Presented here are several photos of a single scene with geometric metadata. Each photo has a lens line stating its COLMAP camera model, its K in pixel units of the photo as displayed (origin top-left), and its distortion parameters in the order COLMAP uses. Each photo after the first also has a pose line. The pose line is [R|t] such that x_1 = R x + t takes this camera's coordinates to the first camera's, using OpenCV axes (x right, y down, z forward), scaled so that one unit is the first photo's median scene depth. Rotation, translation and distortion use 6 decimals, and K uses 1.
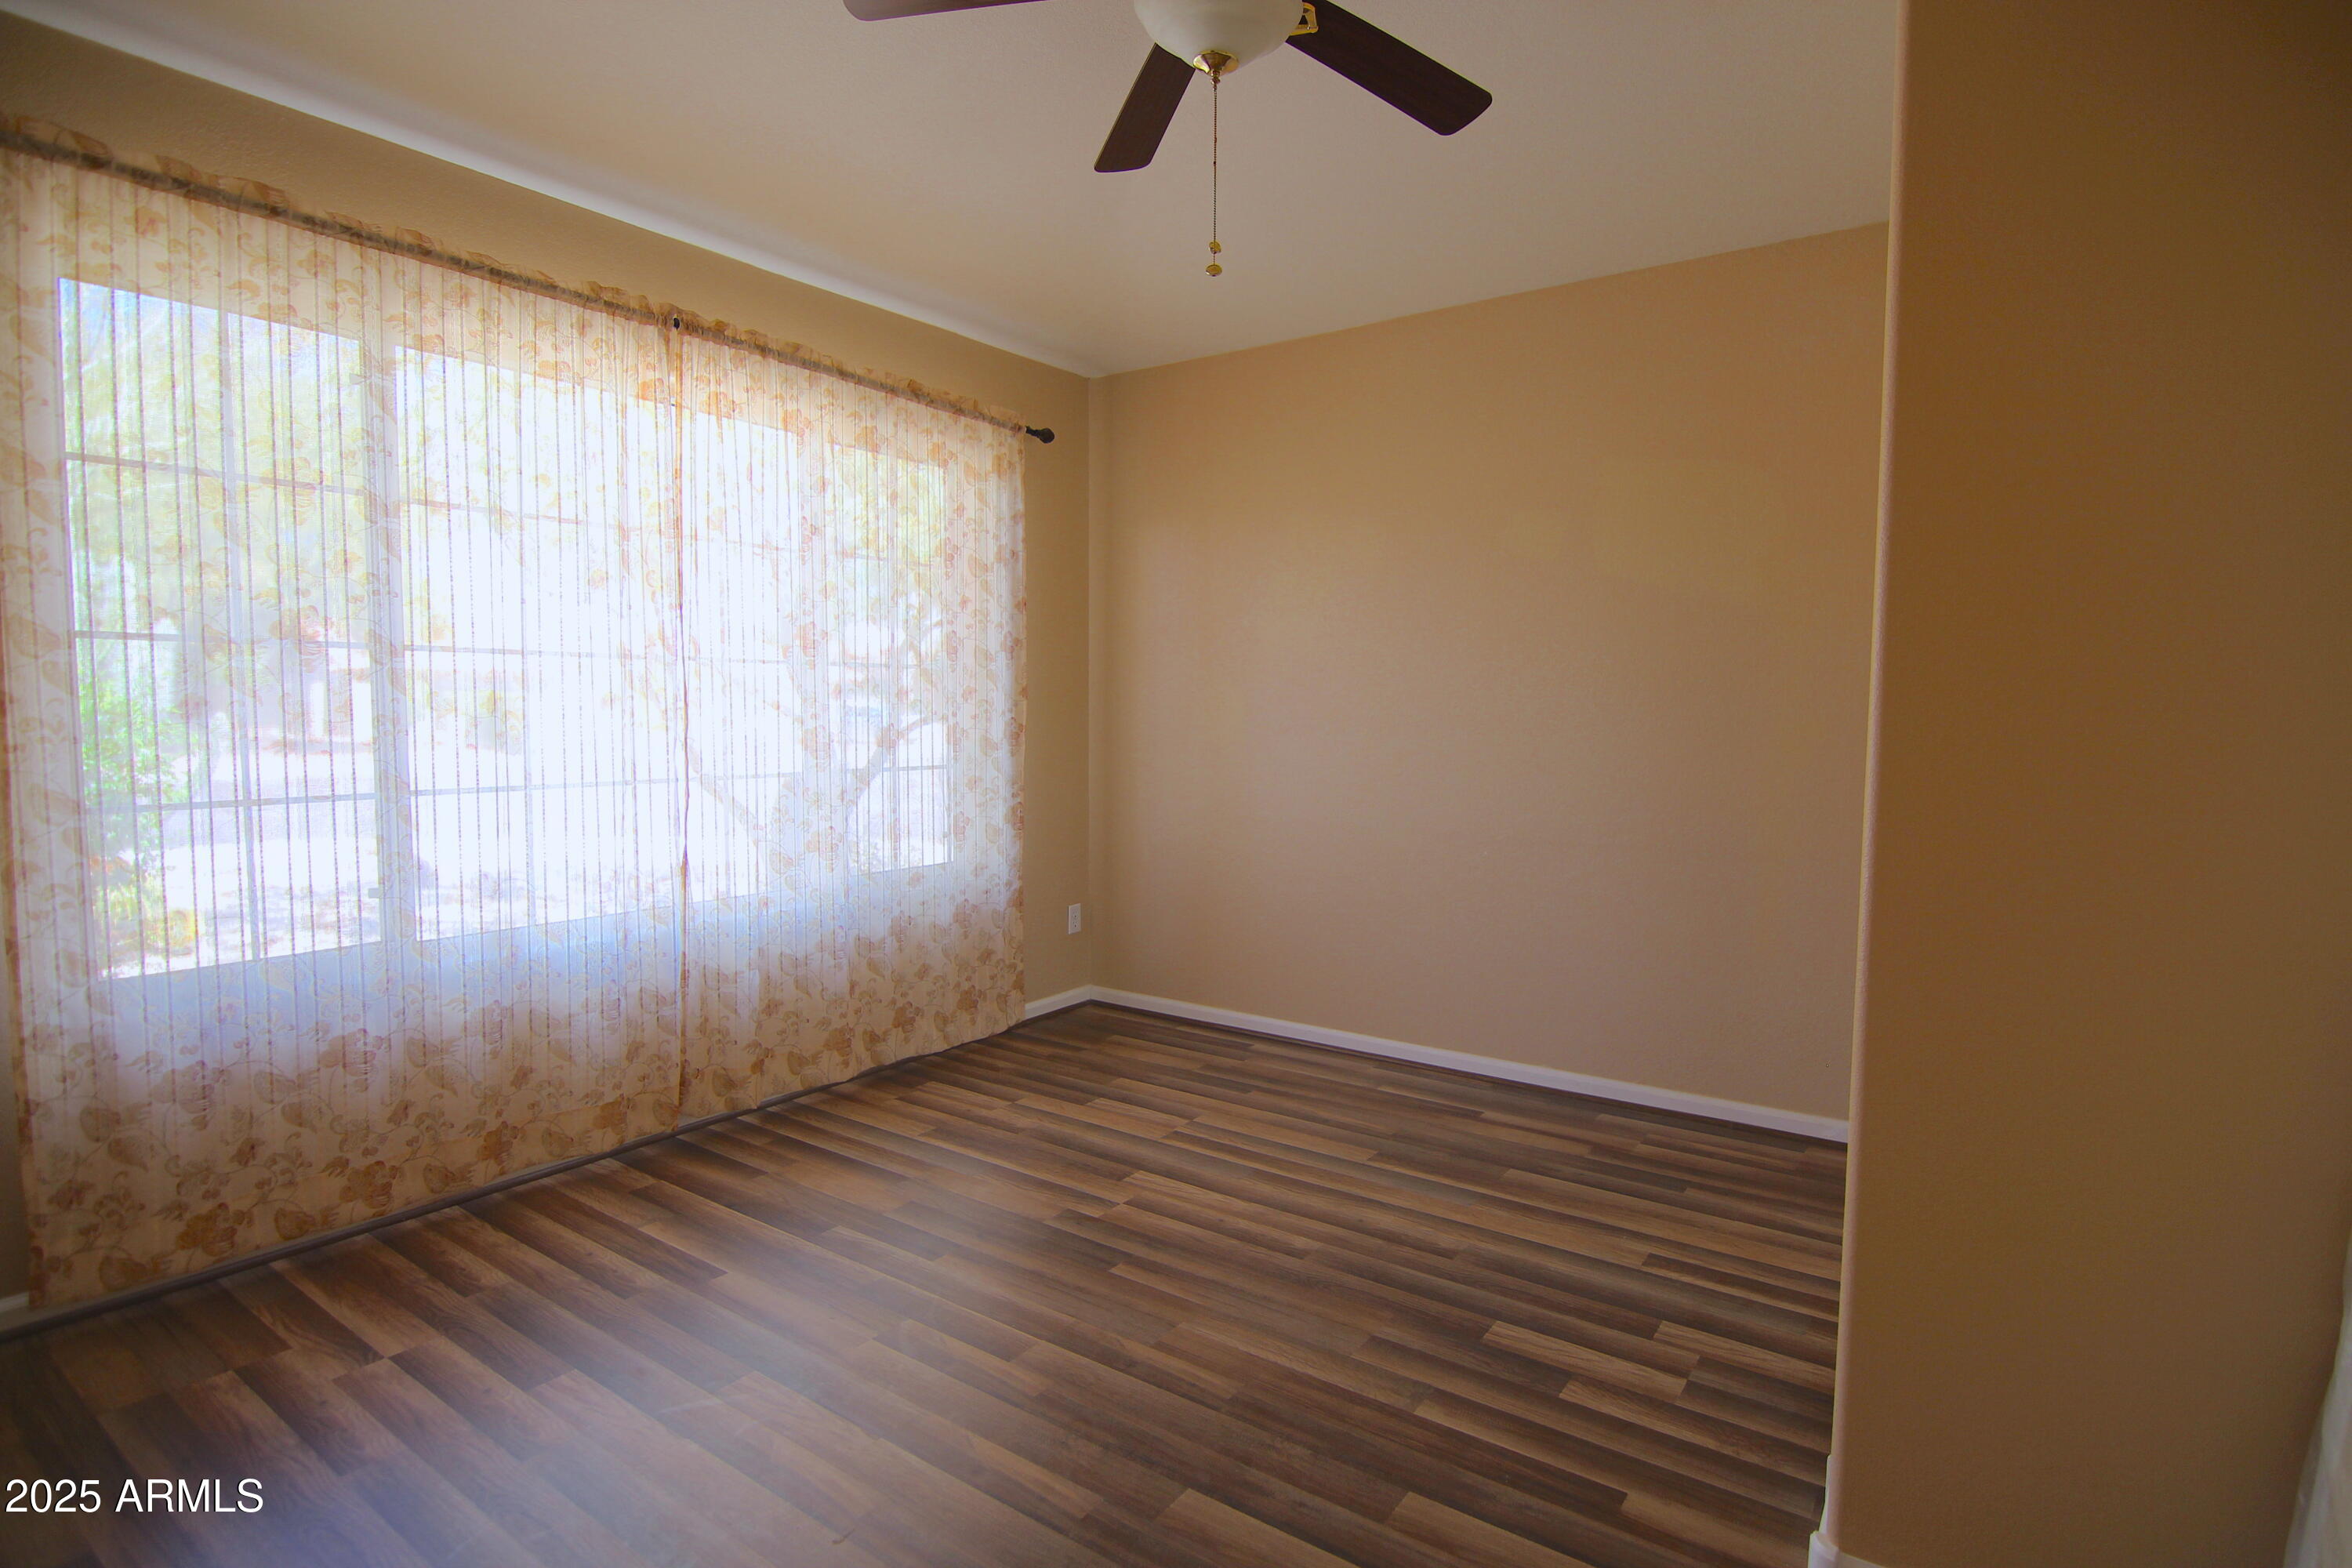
lens RADIAL K [[1228.6, 0, 1168.5], [0, 1228.6, 784.1], [0, 0, 1]] dist [-0.002714, -0.009819]
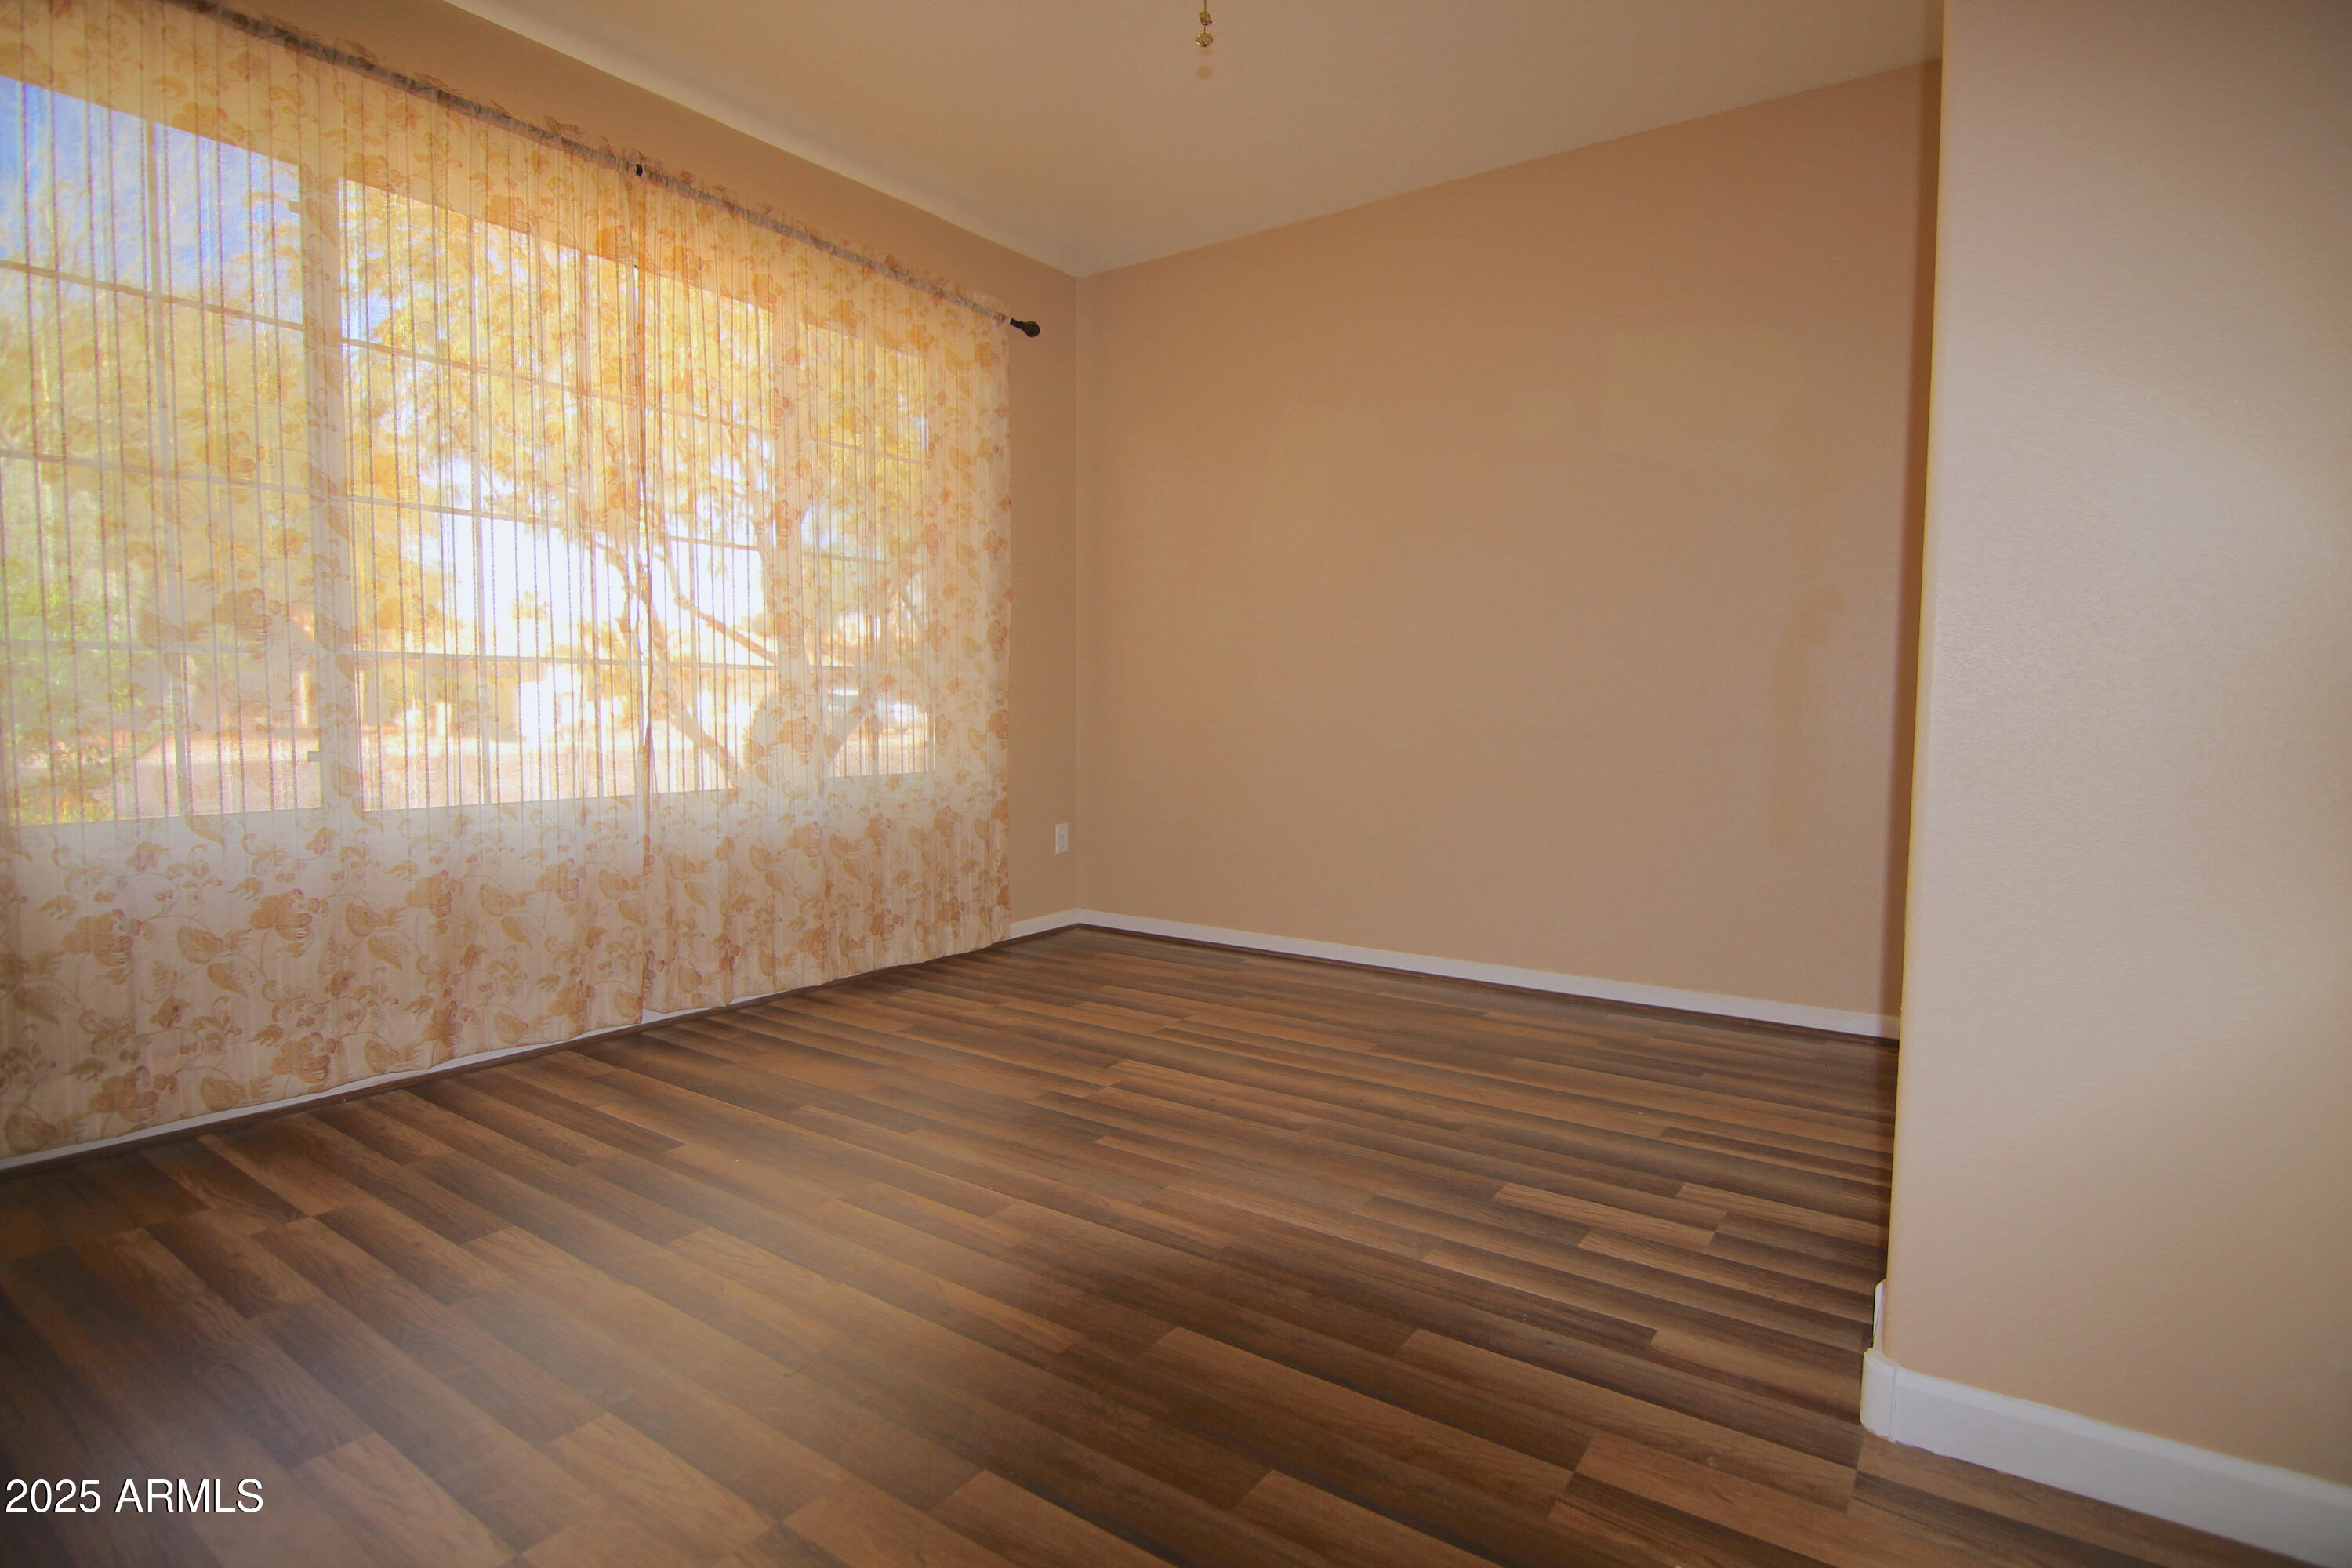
lens RADIAL K [[1228.6, 0, 1166.6], [0, 1228.6, 780.8], [0, 0, 1]] dist [-0.002714, -0.009819]
pose [[0.999988, -0.000193, 0.004904, 0.002769], [0.000194, 1.000000, -0.000189, 0.116067], [-0.004903, 0.000190, 0.999988, 0.059097]]
